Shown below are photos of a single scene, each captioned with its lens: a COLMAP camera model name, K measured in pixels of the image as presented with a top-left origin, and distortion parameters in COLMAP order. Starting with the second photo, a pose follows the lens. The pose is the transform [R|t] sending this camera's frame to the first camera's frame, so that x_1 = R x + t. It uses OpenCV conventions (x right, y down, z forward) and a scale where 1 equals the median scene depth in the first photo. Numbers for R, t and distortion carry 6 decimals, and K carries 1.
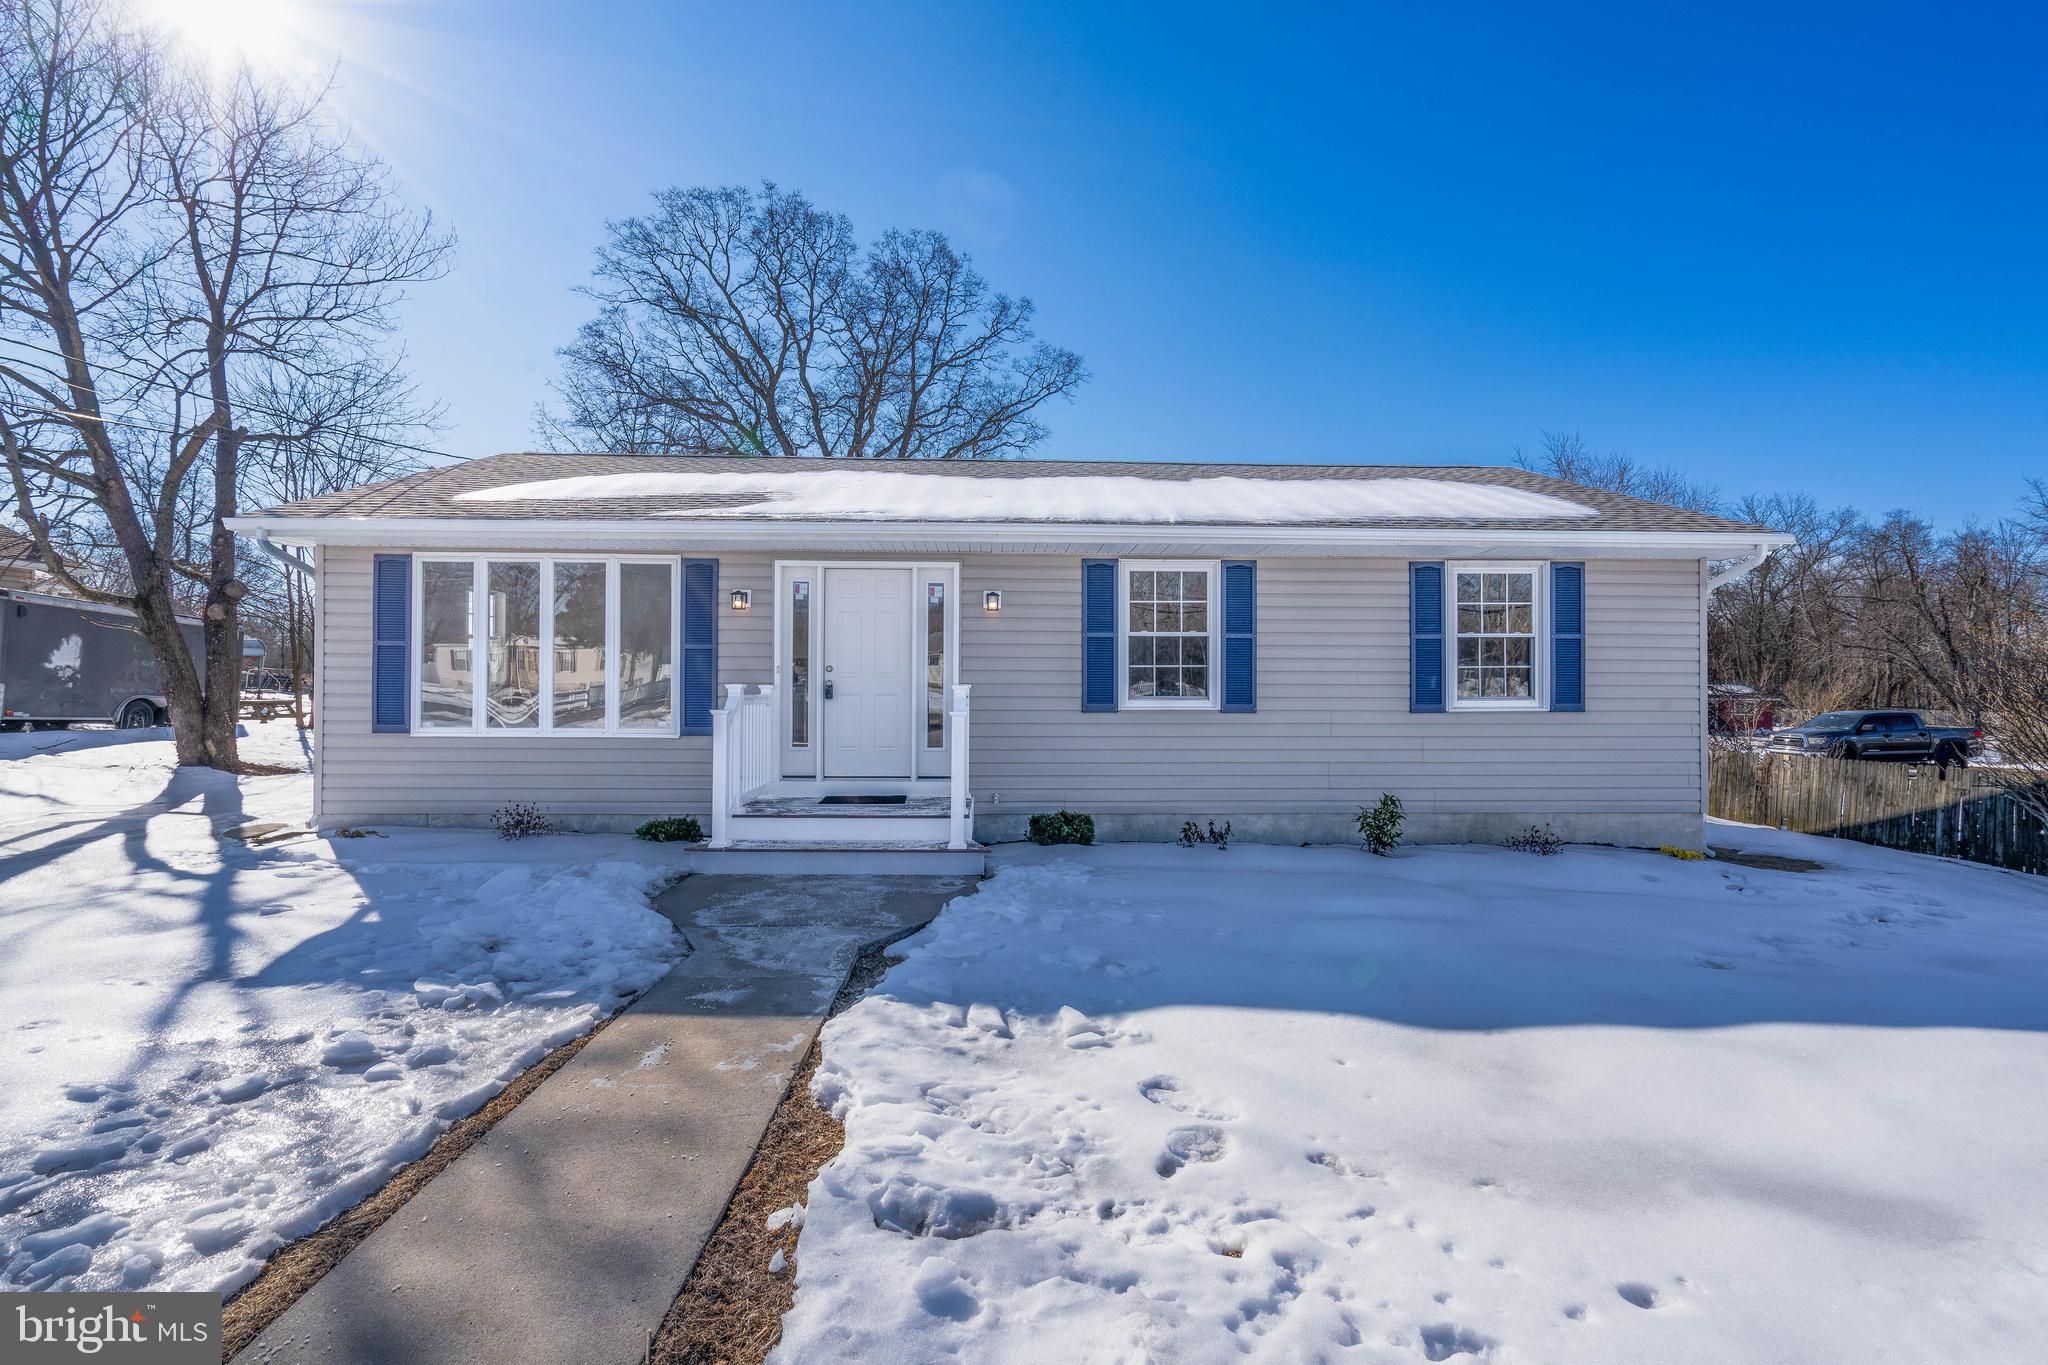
lens RADIAL K [[955.5, 0, 1027.1], [0, 955.5, 677.9], [0, 0, 1]] dist [-0.003748, 0.001330]
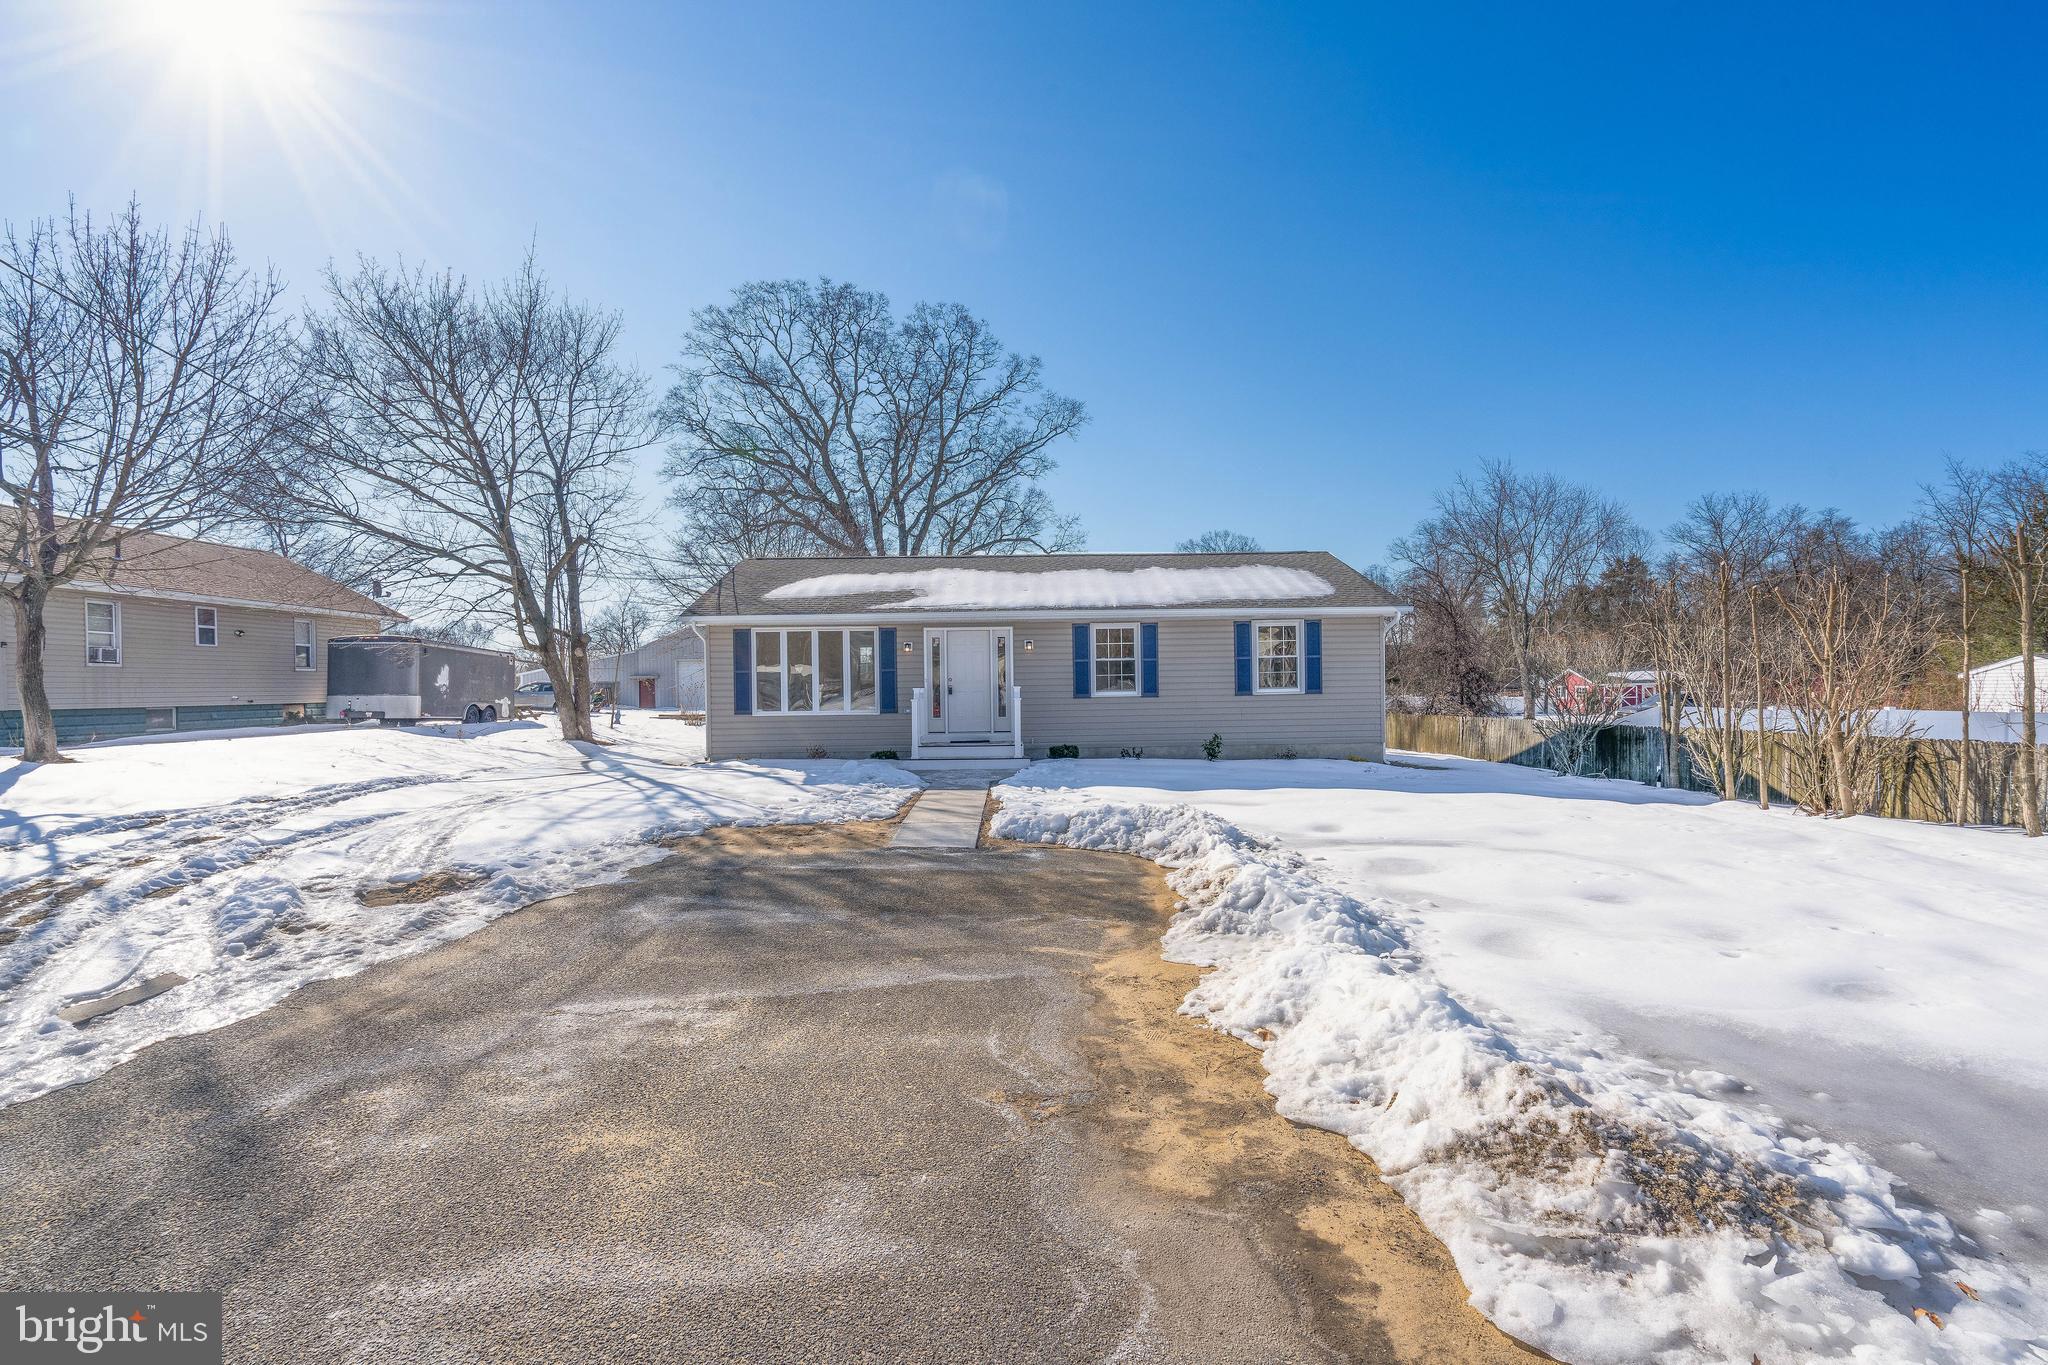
lens RADIAL K [[955.5, 0, 1023.9], [0, 955.5, 693.2], [0, 0, 1]] dist [-0.003748, 0.001330]
pose [[0.999667, -0.018818, -0.017645, -0.002605], [0.019146, 0.999644, 0.018574, -0.002994], [0.017289, -0.018905, 0.999672, -0.208518]]
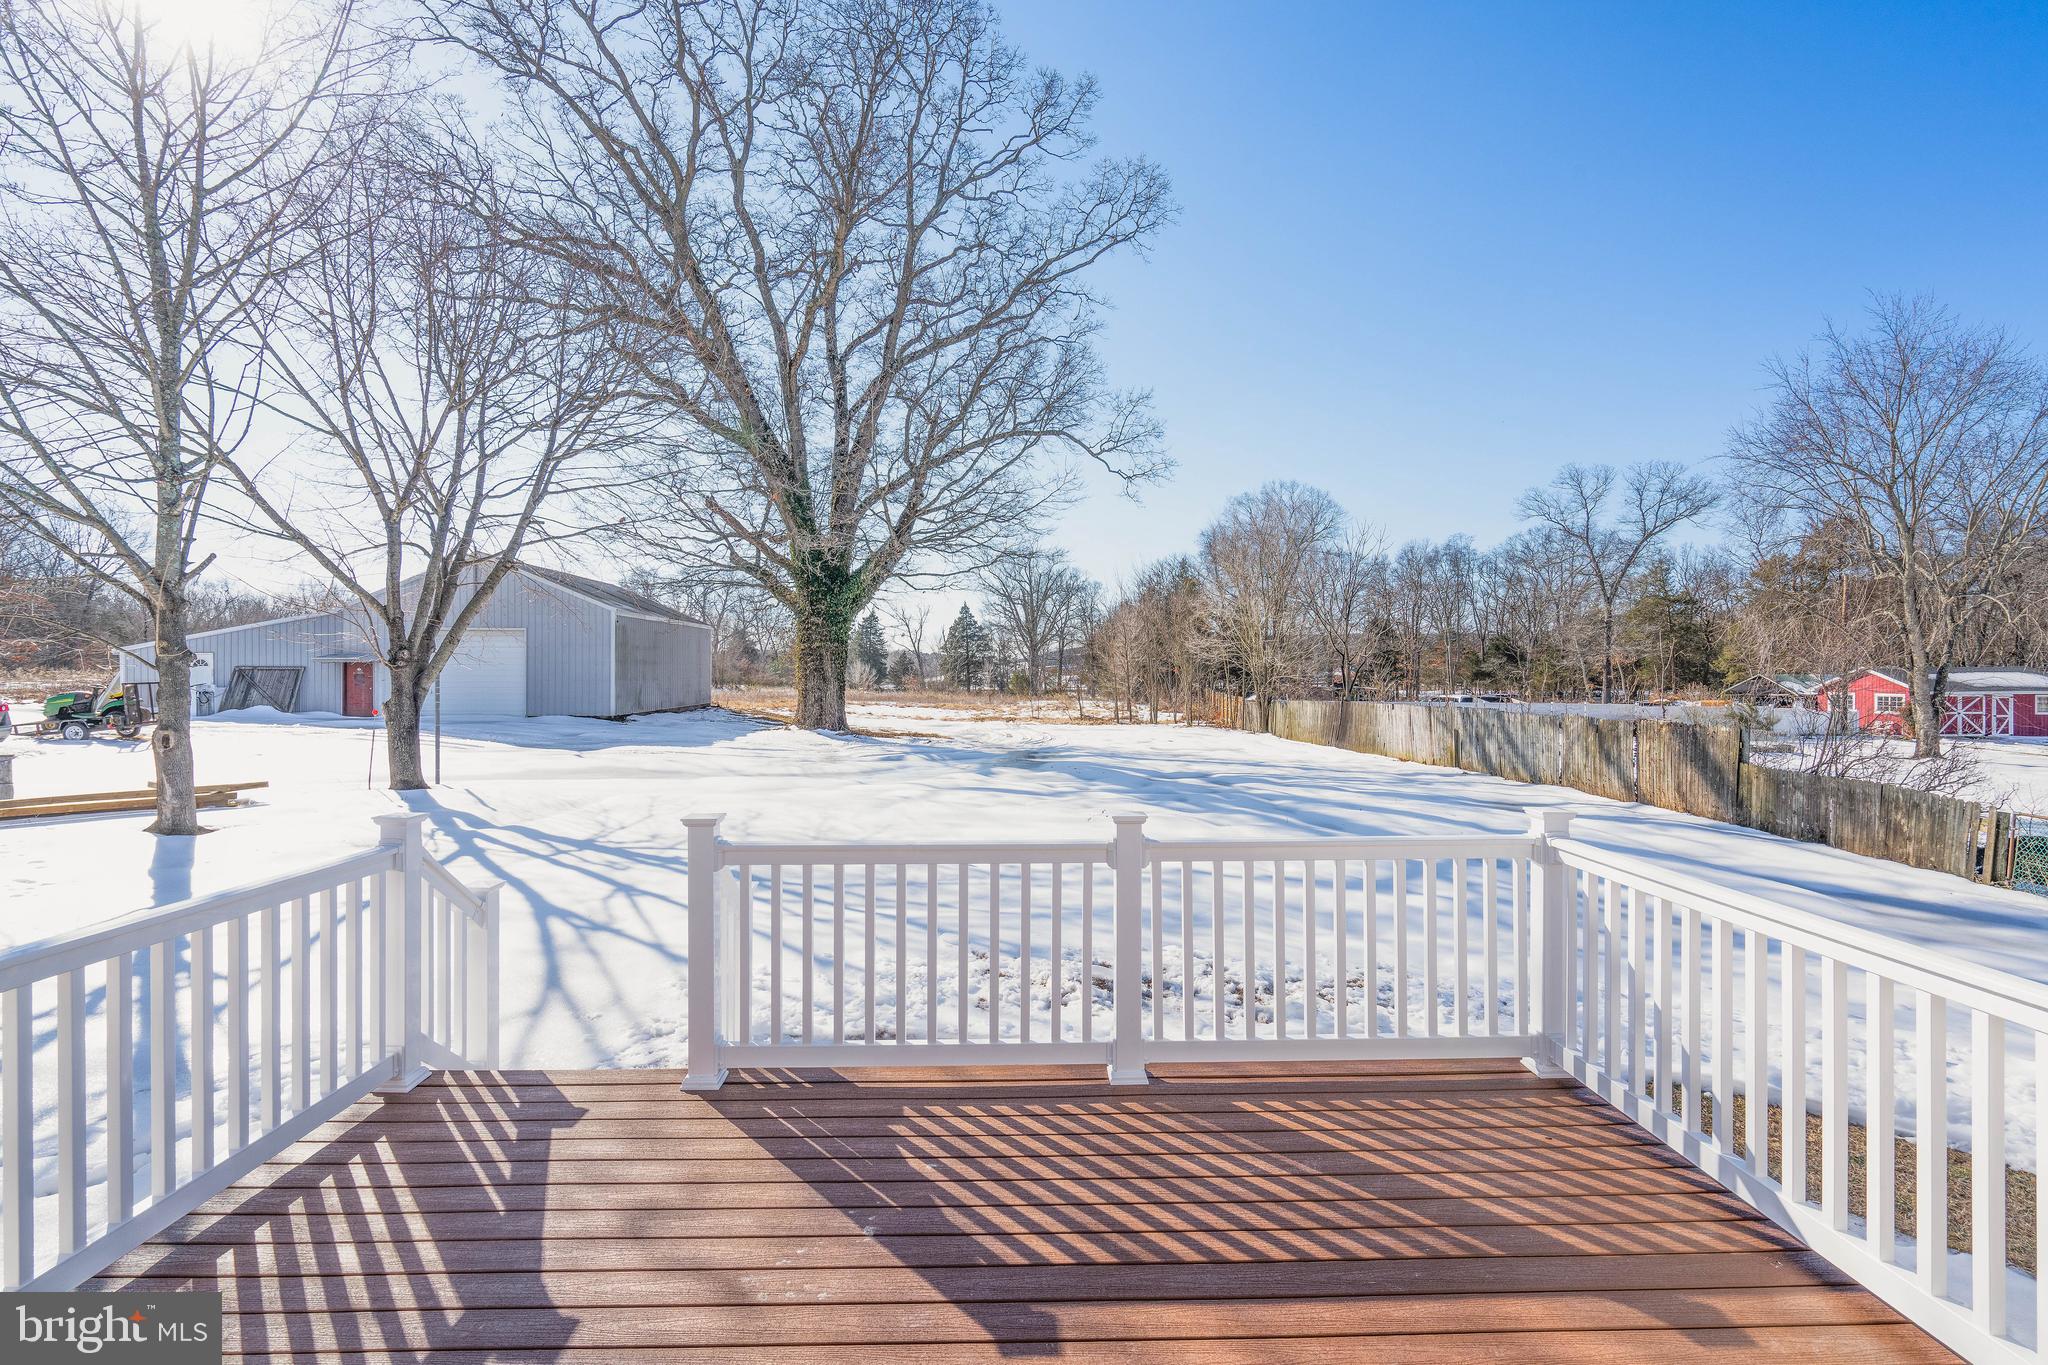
lens RADIAL K [[955.5, 0, 1038.9], [0, 955.5, 690.3], [0, 0, 1]] dist [-0.003748, 0.001330]
pose [[0.999980, -0.004757, 0.004251, -0.040546], [0.004624, 0.999515, 0.030780, -0.007544], [-0.004396, -0.030759, 0.999517, 0.379370]]
